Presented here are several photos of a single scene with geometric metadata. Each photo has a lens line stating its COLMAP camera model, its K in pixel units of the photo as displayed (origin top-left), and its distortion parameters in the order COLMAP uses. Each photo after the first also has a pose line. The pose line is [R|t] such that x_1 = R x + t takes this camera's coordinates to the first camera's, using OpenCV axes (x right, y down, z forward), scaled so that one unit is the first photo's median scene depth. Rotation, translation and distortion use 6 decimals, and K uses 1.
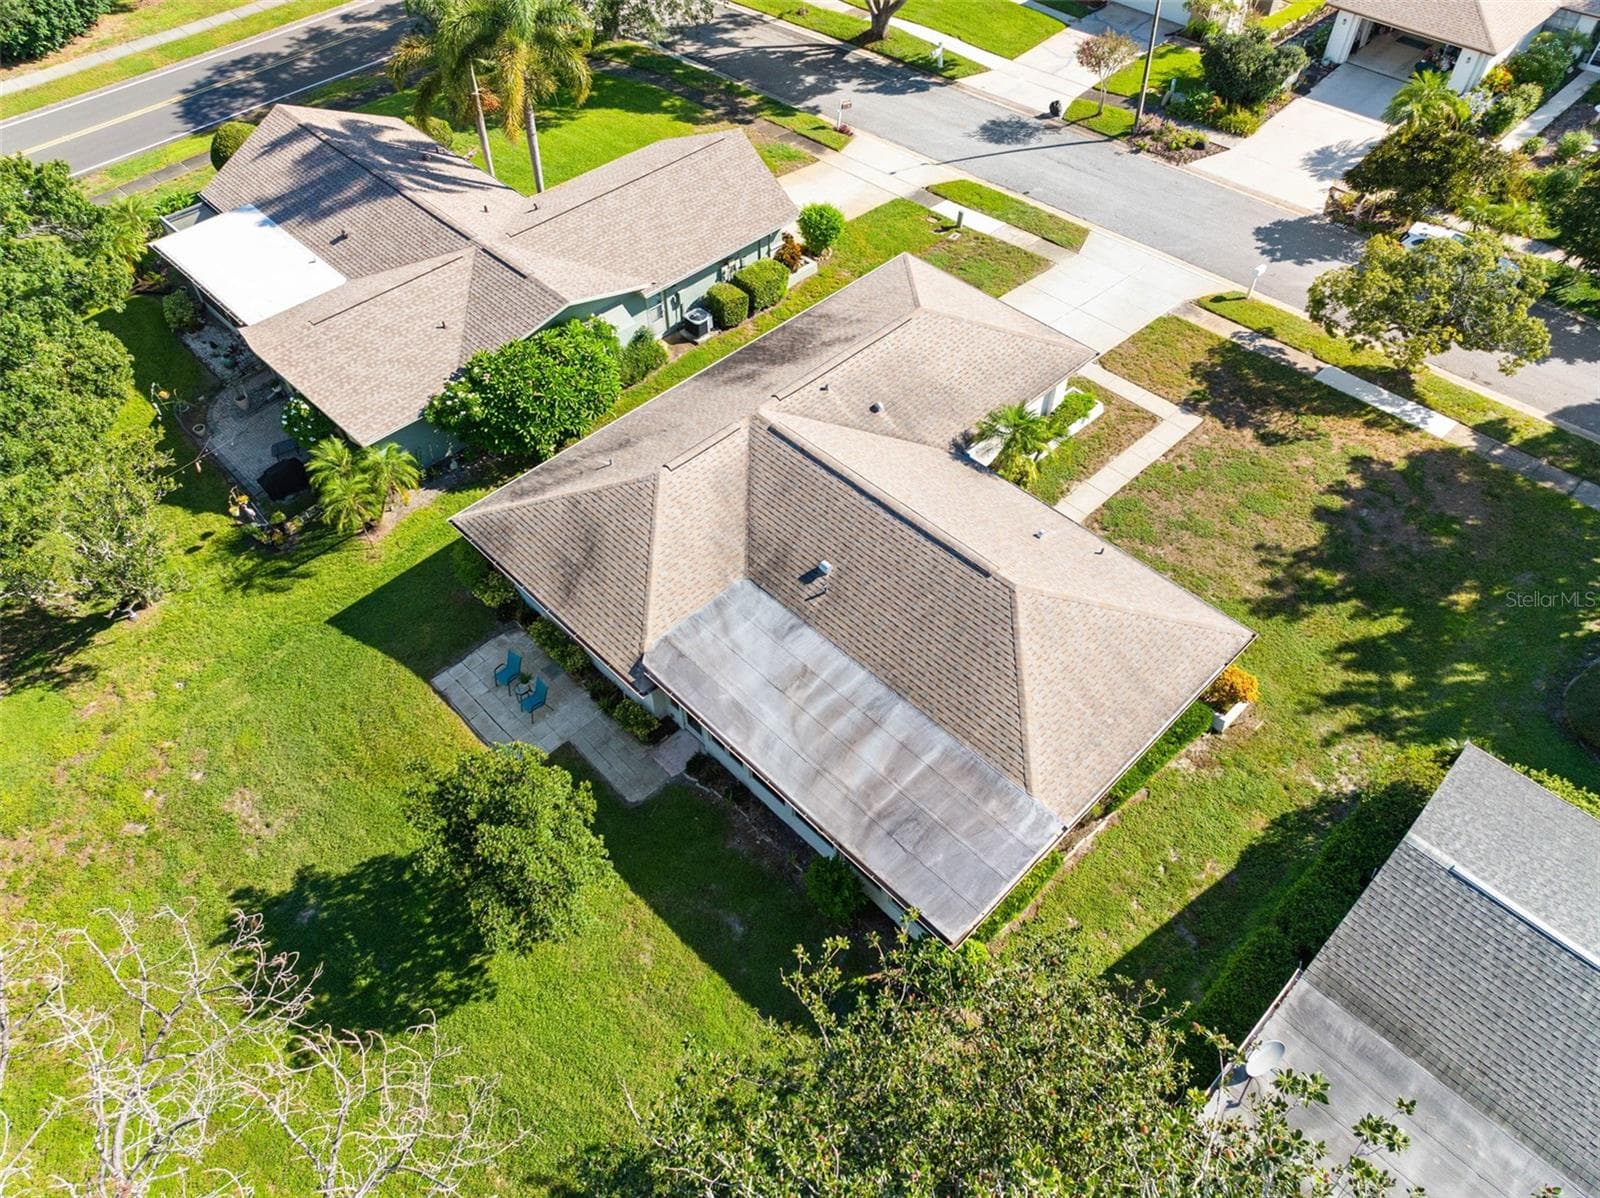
lens RADIAL K [[1112.7, 0, 800.0], [0, 1112.7, 599.0], [0, 0, 1]] dist [-0.004099, 0.000388]
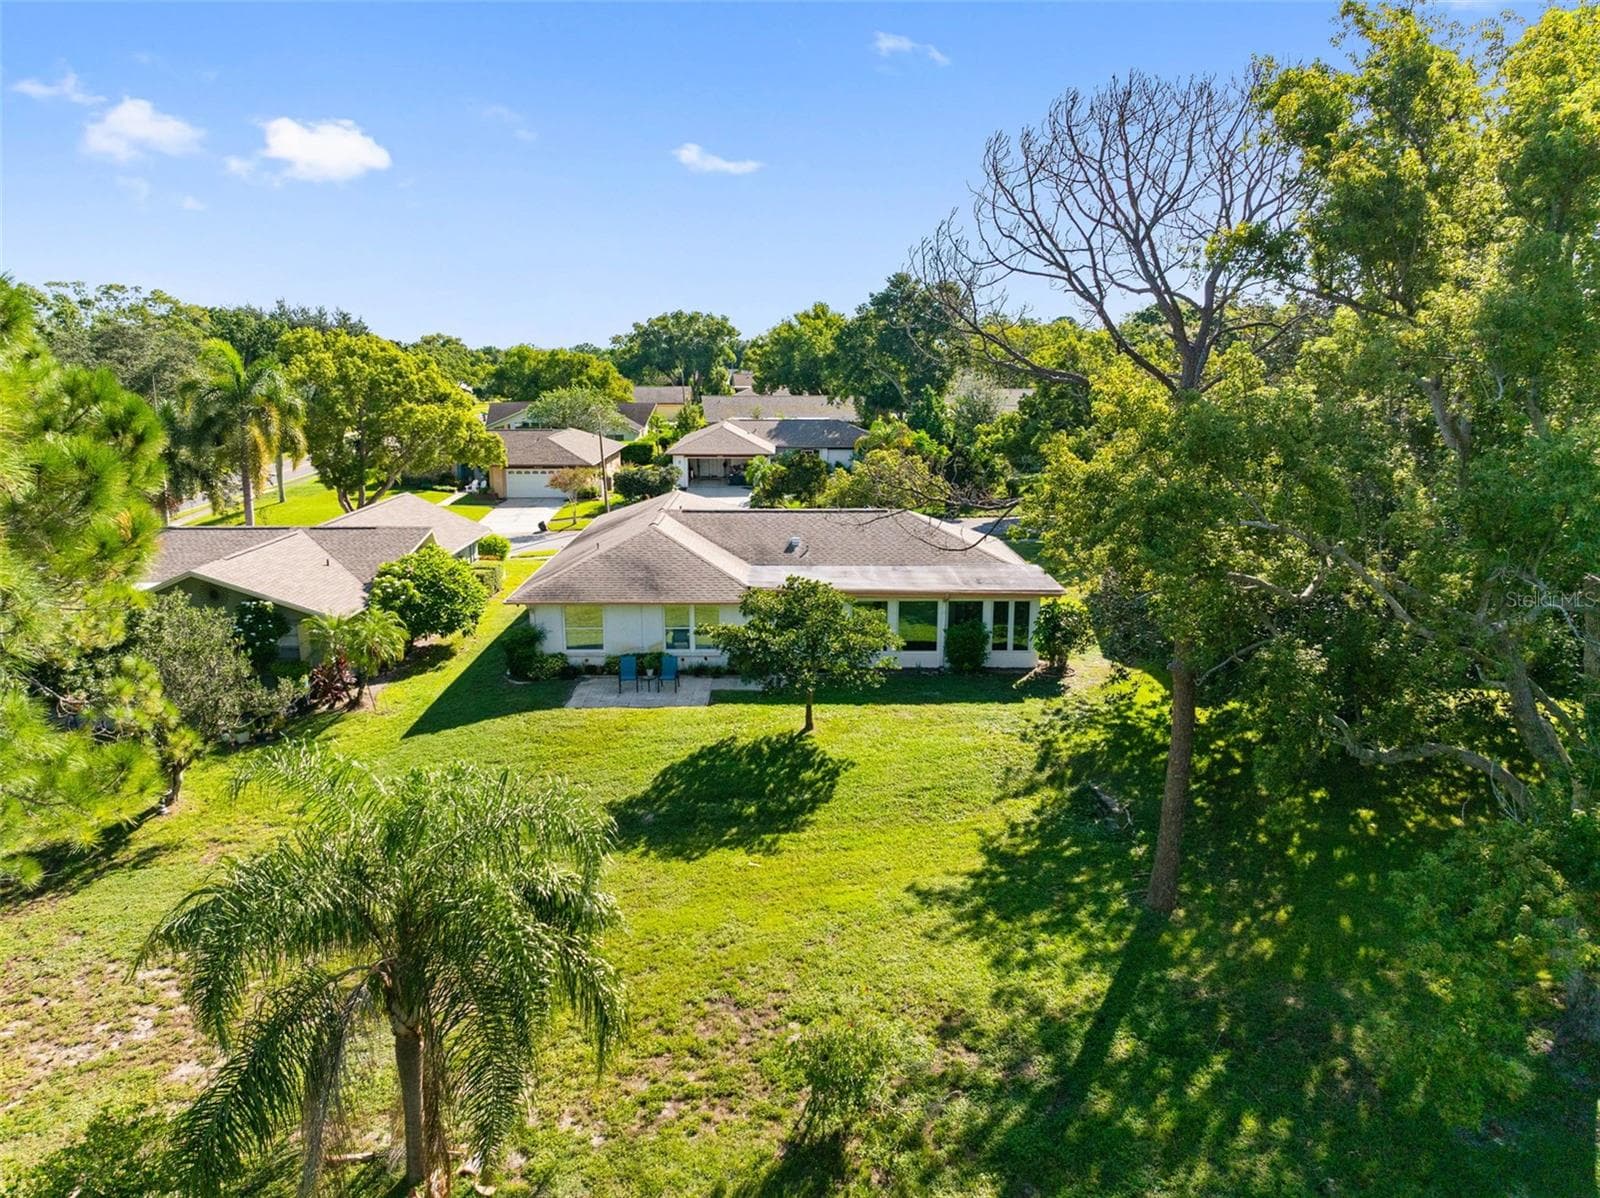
lens RADIAL K [[1125.5, 0, 782.2], [0, 1125.5, 614.4], [0, 0, 1]] dist [-0.000450, -0.001490]
pose [[0.701427, -0.158314, 0.694937, -0.783525], [0.538062, 0.757052, -0.370623, 0.442652], [-0.467429, 0.633884, 0.616199, 0.140912]]
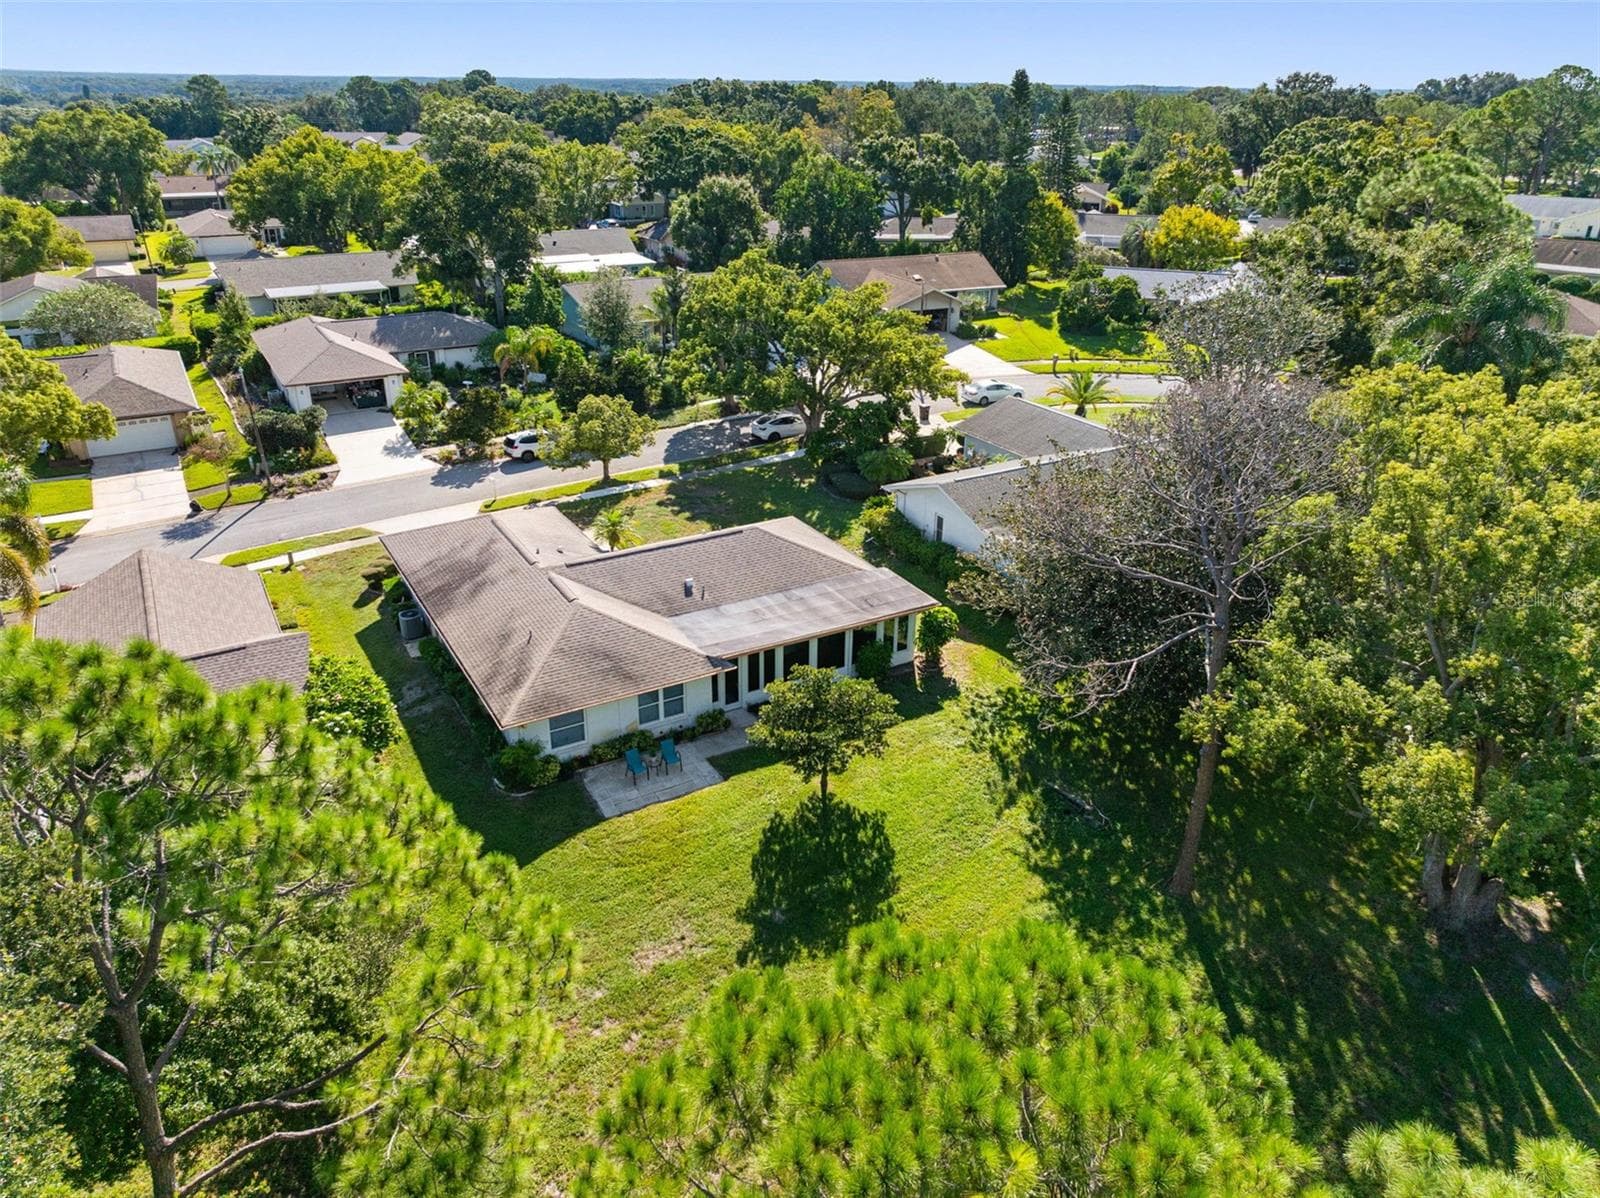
lens RADIAL K [[1112.7, 0, 800.0], [0, 1112.7, 599.0], [0, 0, 1]] dist [-0.004099, 0.000388]
pose [[0.245544, -0.402839, 0.881719, -1.035198], [0.725365, 0.679750, 0.108562, -0.053277], [-0.643082, 0.612911, 0.459113, 0.153020]]
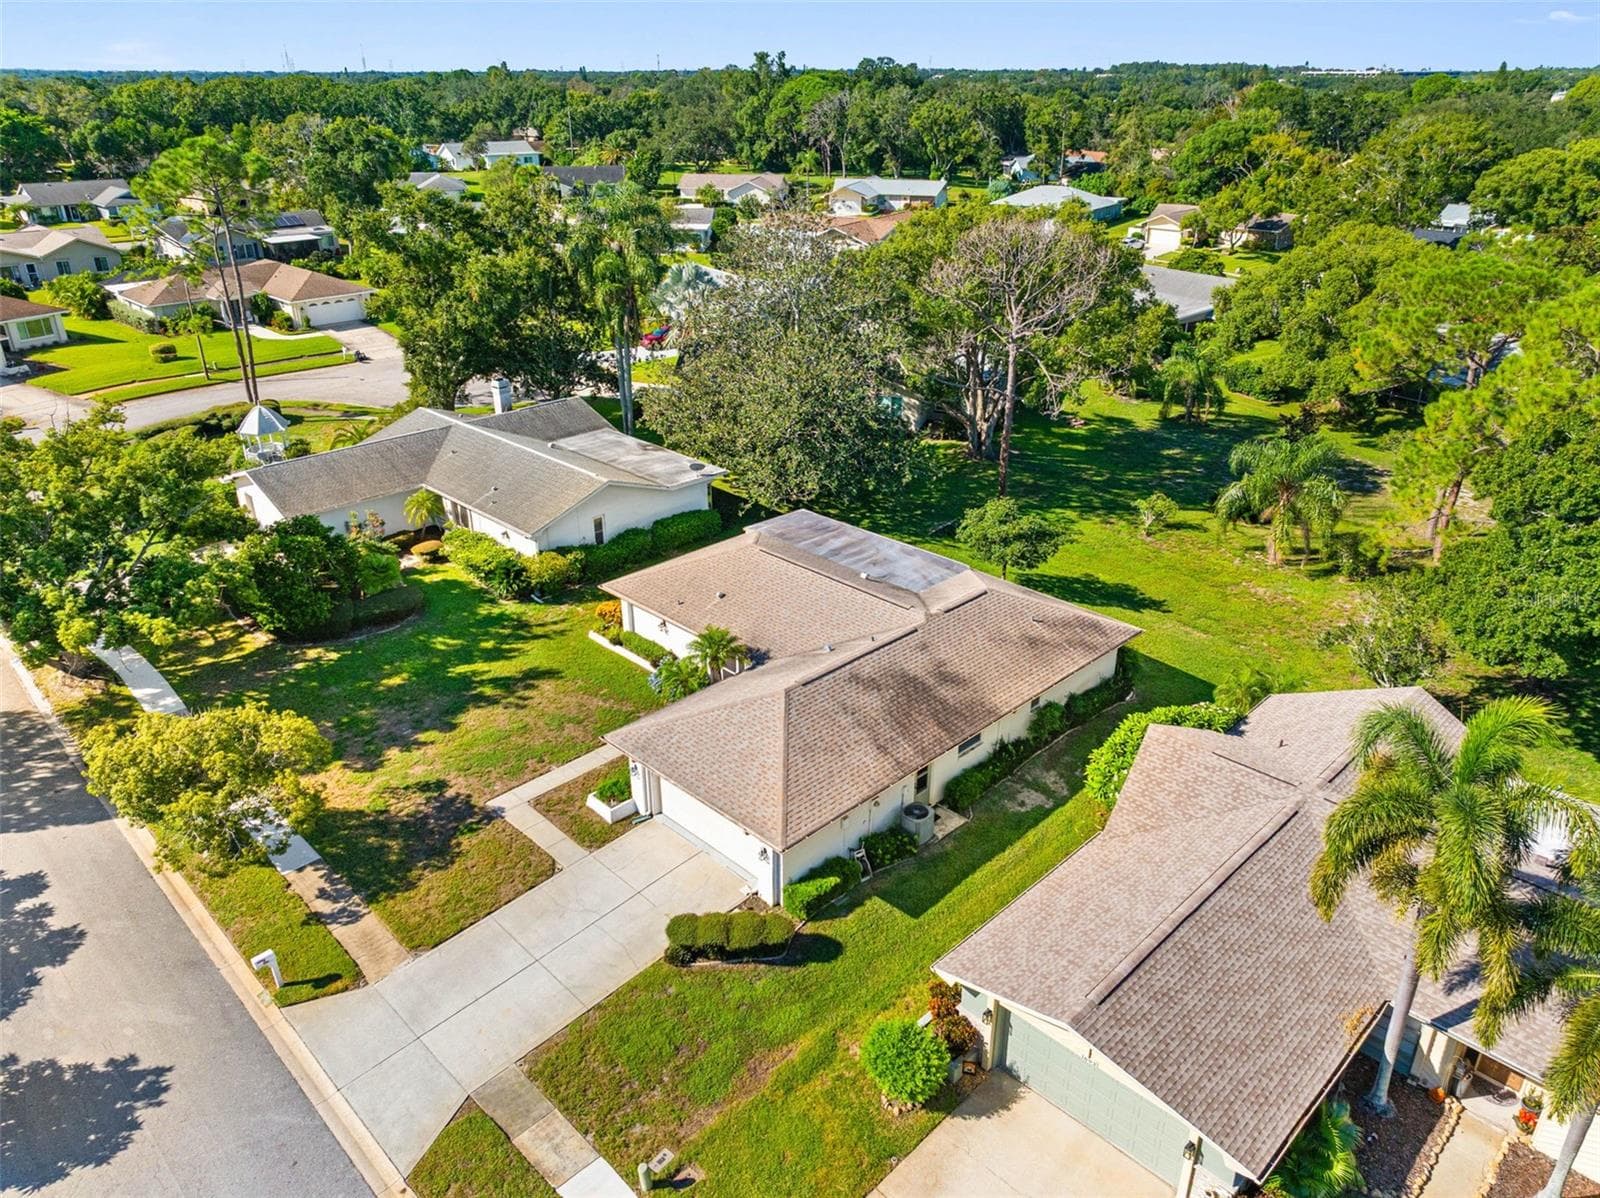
lens RADIAL K [[1112.7, 0, 800.0], [0, 1112.7, 599.0], [0, 0, 1]] dist [-0.004099, 0.000388]
pose [[-0.999884, 0.010452, 0.011103, 0.081474], [0.013451, 0.261616, 0.965078, -1.173498], [0.007183, 0.965115, -0.261726, 1.120885]]
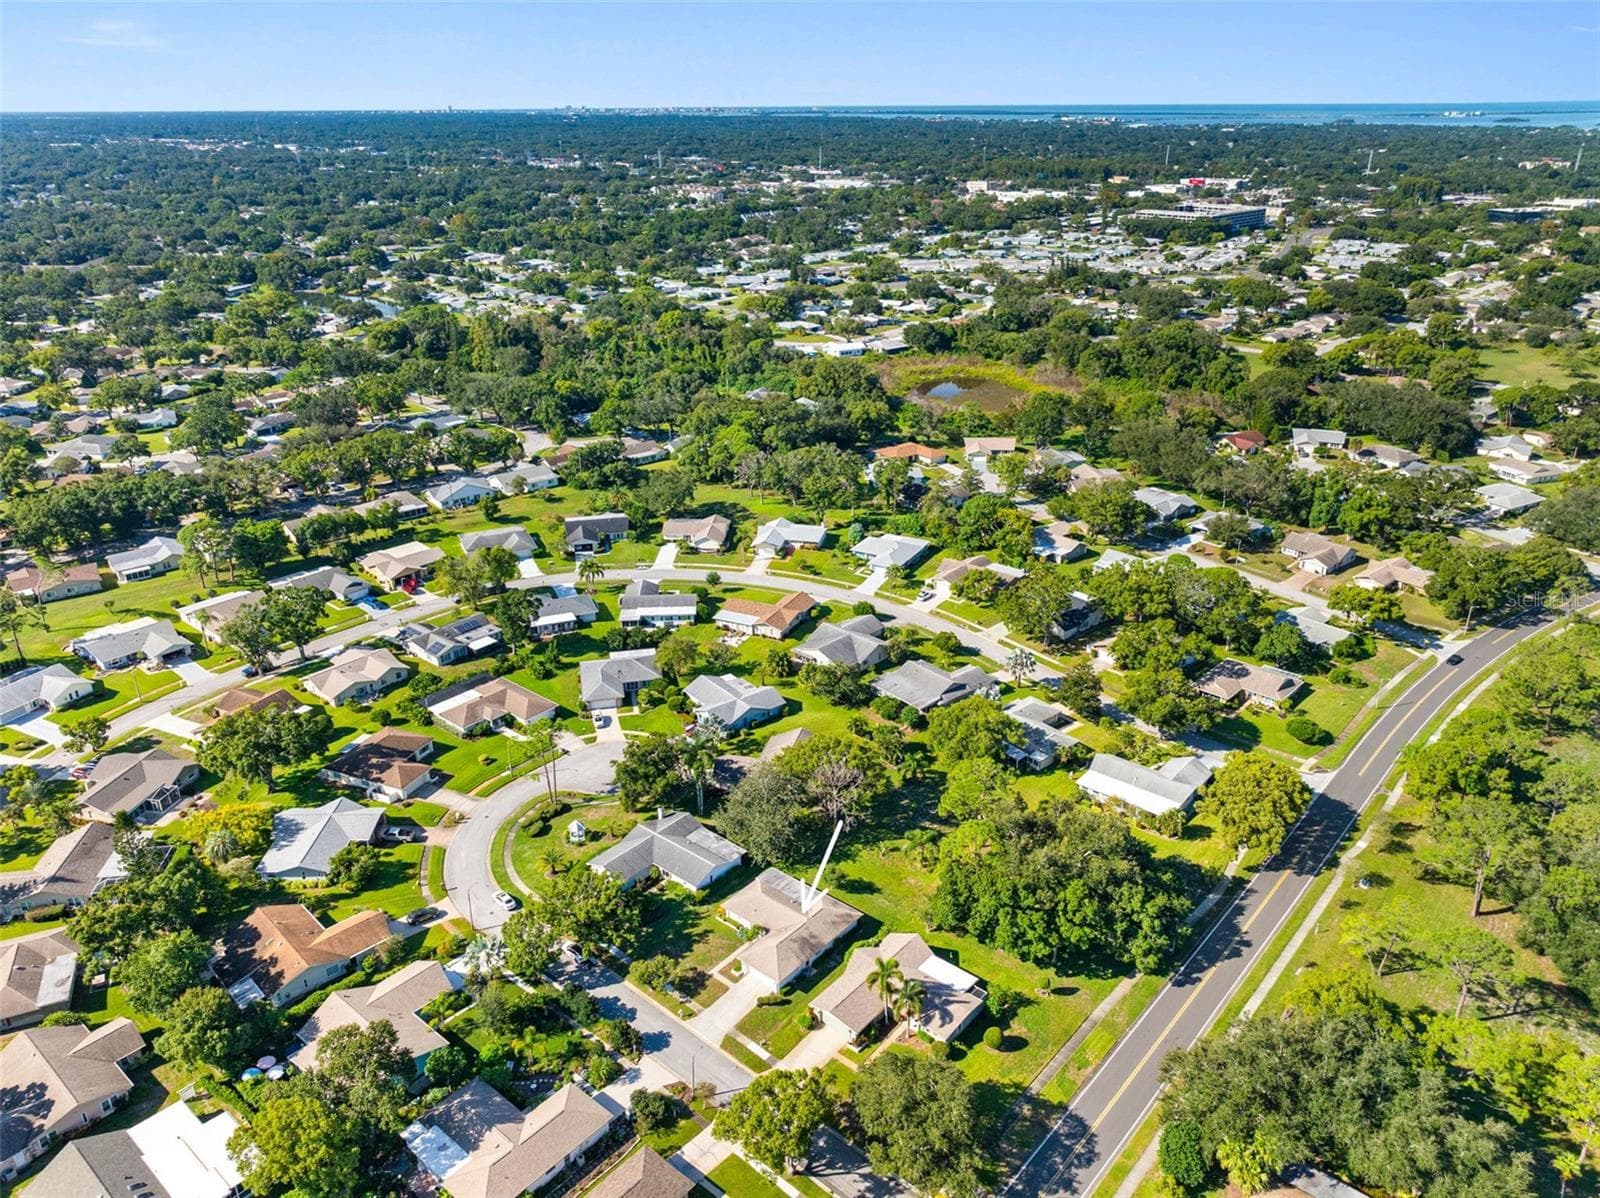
lens RADIAL K [[1112.7, 0, 800.0], [0, 1112.7, 599.0], [0, 0, 1]] dist [-0.004099, 0.000388]
pose [[-0.996531, 0.049914, -0.066598, 0.233224], [-0.048927, 0.295984, 0.953939, -4.733925], [0.067327, 0.953888, -0.292515, 0.936750]]
